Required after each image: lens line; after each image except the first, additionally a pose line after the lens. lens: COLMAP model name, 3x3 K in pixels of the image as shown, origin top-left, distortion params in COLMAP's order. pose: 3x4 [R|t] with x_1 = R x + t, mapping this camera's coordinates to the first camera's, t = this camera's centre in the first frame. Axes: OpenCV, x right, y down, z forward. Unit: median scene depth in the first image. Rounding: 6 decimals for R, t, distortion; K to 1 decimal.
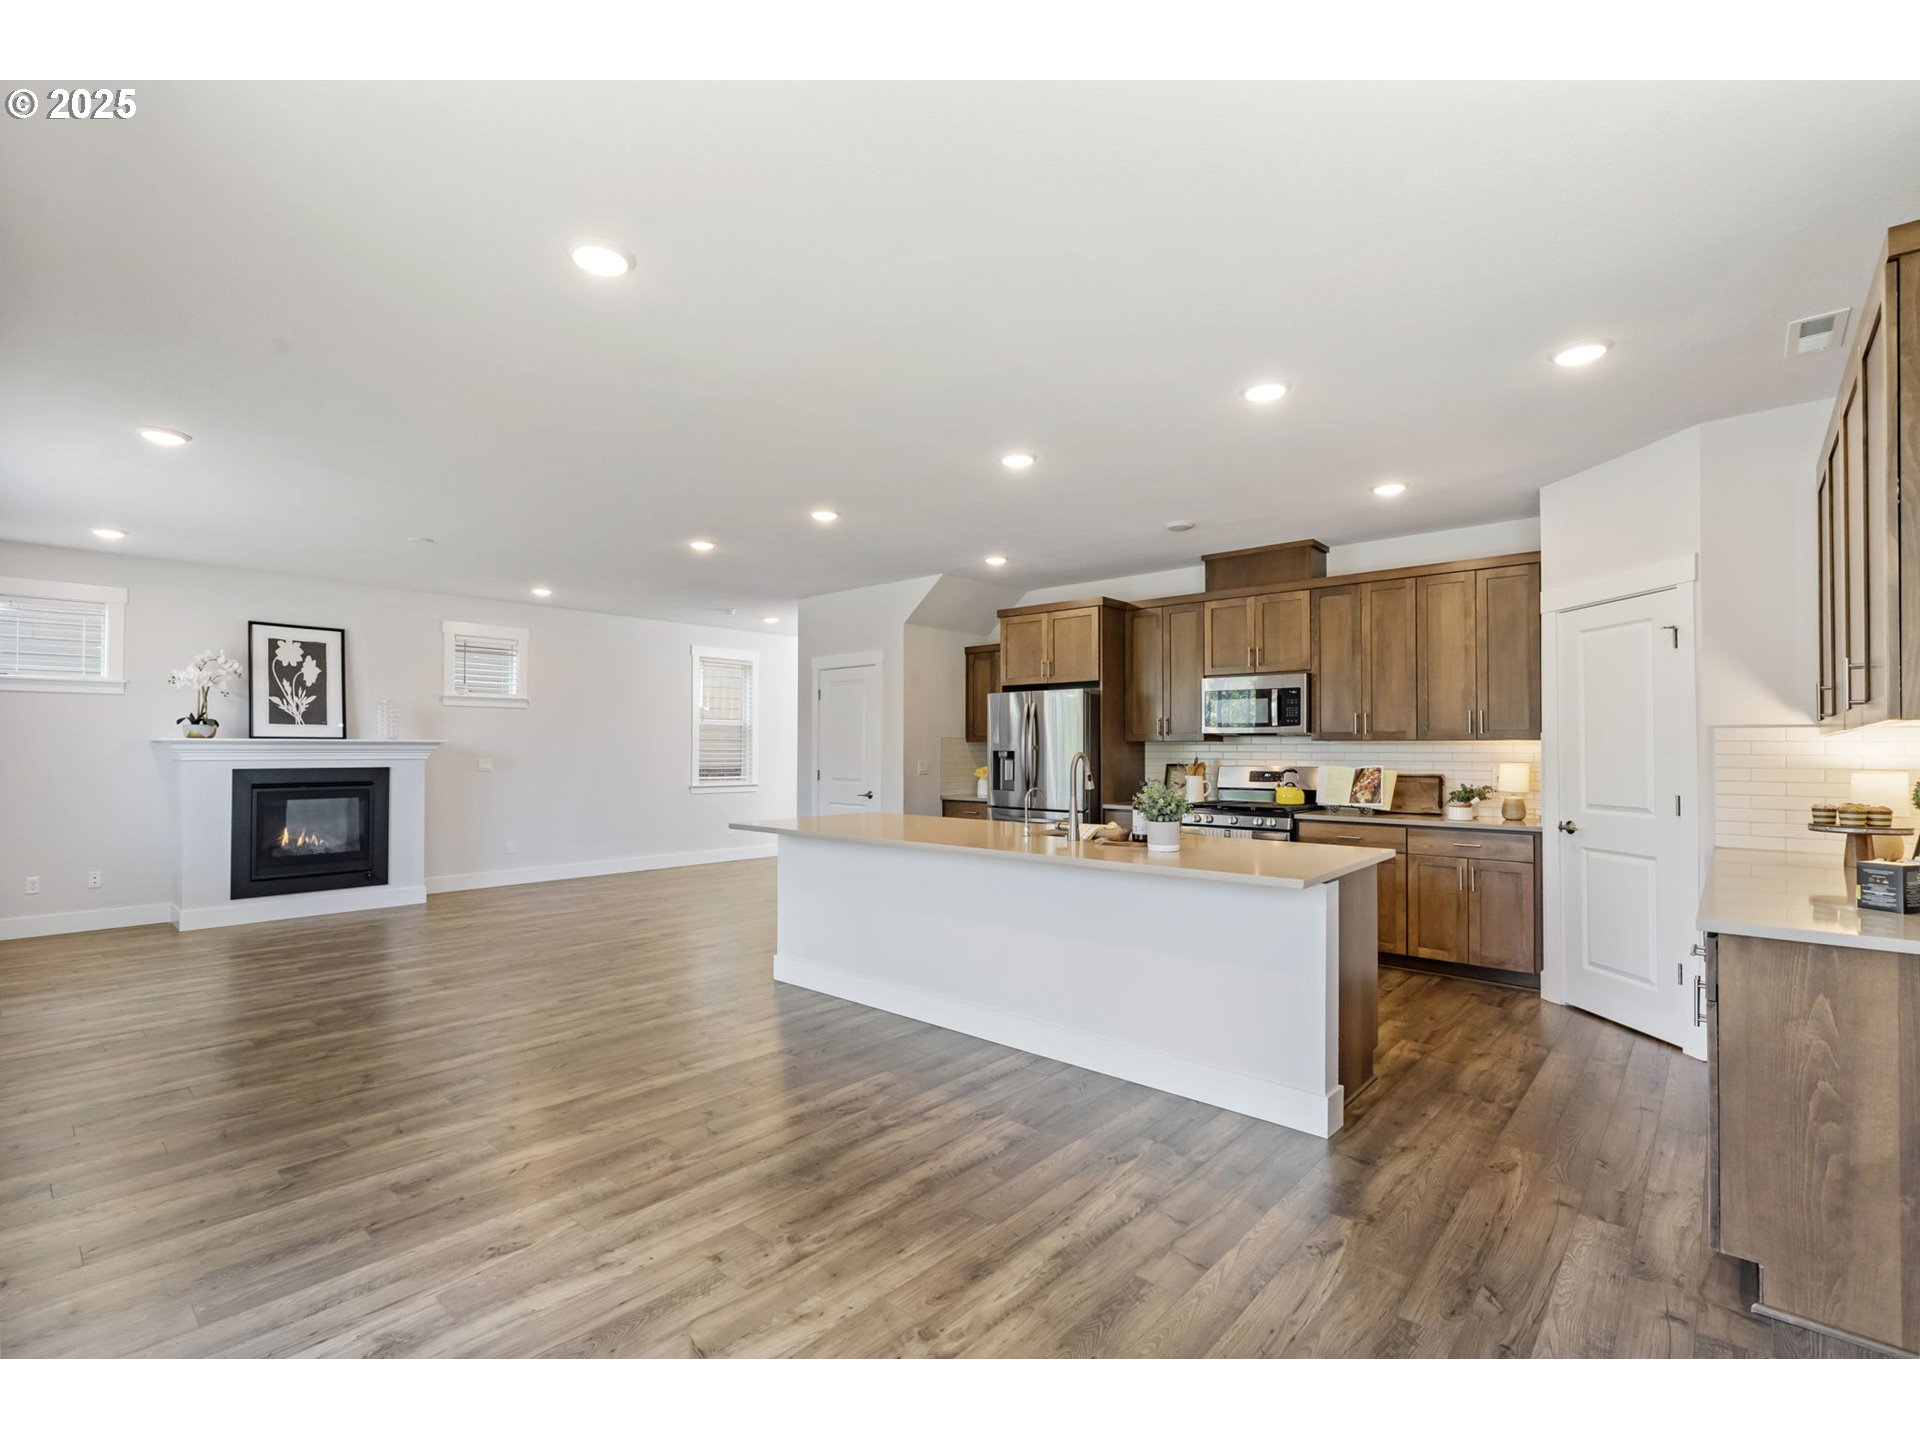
lens RADIAL K [[876.6, 0, 943.5], [0, 876.6, 735.2], [0, 0, 1]] dist [-0.004526, 0.001015]
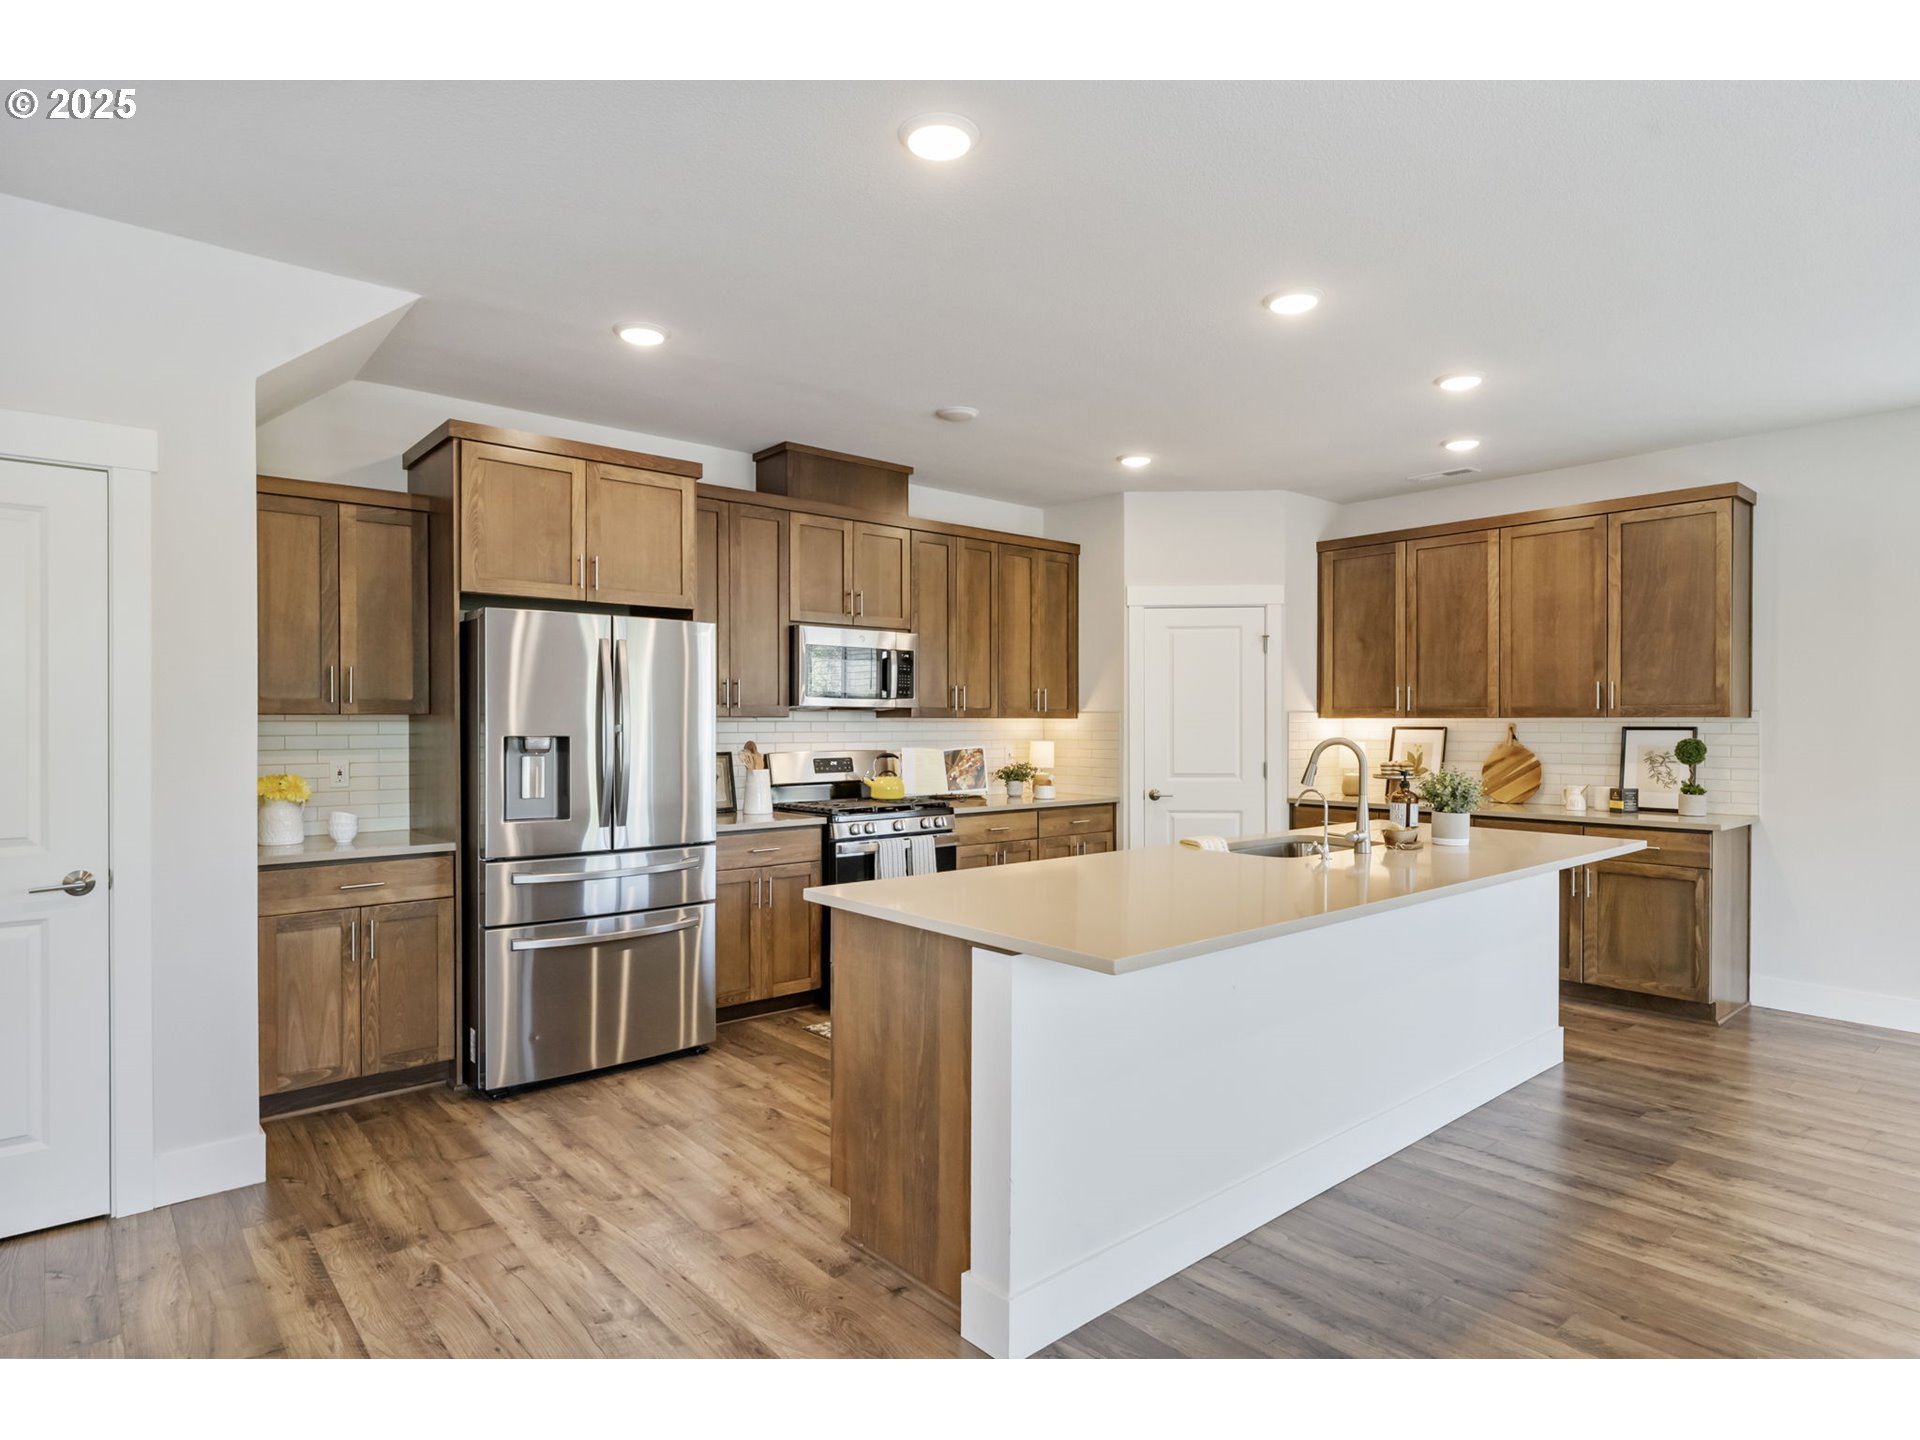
lens RADIAL K [[1062.7, 0, 955.8], [0, 1062.7, 723.7], [0, 0, 1]] dist [-0.001944, 0.000605]
pose [[0.120548, -0.002606, 0.992704, -0.488673], [-0.015791, 0.999865, 0.004542, 0.005868], [-0.992582, -0.016223, 0.120491, 0.746166]]
